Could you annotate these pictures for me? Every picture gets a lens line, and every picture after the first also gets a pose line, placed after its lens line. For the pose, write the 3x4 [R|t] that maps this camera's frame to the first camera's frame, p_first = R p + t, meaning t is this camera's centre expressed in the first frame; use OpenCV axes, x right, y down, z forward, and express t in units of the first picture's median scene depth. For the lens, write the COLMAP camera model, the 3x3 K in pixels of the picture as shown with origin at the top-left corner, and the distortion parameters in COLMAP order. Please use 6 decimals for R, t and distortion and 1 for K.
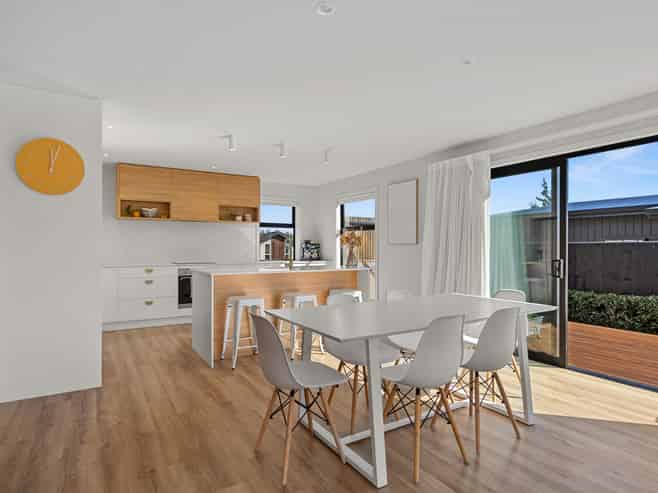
lens RADIAL K [[377.0, 0, 329.0], [0, 377.0, 246.5], [0, 0, 1]] dist [-0.001183, 0.000021]
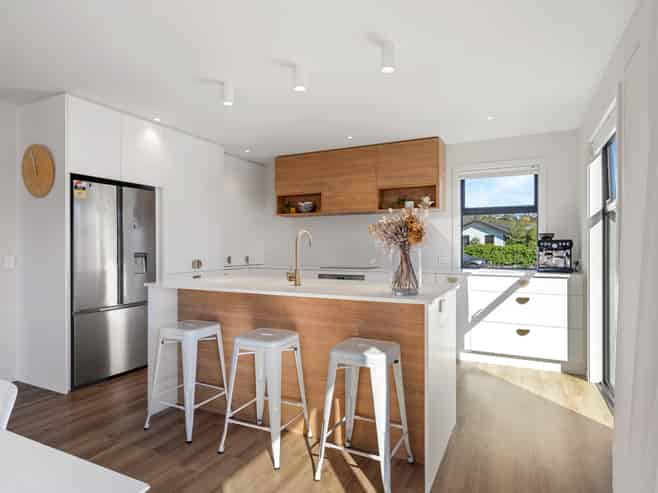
lens RADIAL K [[398.8, 0, 329.0], [0, 398.8, 246.5], [0, 0, 1]] dist [0.000039, -0.000271]
pose [[0.524487, -0.003425, -0.851412, 0.321358], [0.003685, 0.999992, -0.001753, 0.001550], [0.851410, -0.002218, 0.524495, 0.556931]]
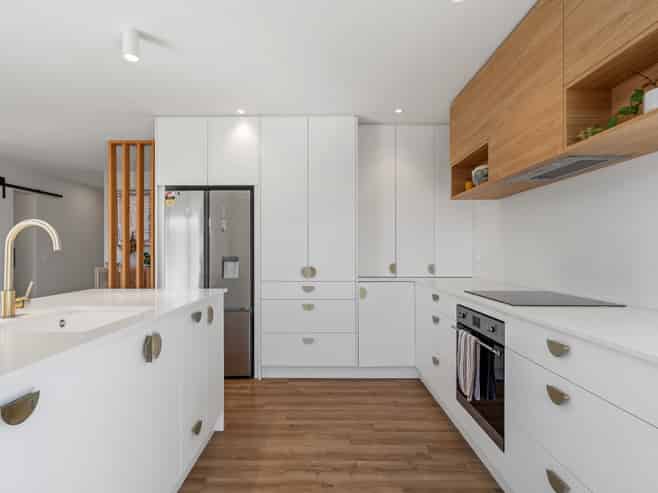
lens RADIAL K [[372.1, 0, 329.0], [0, 372.1, 246.5], [0, 0, 1]] dist [-0.000445, 0.000067]
pose [[-0.543762, -0.012973, -0.839139, 0.015949], [0.004506, 0.999821, -0.018377, 0.004179], [0.839227, -0.013774, -0.543606, 1.062161]]
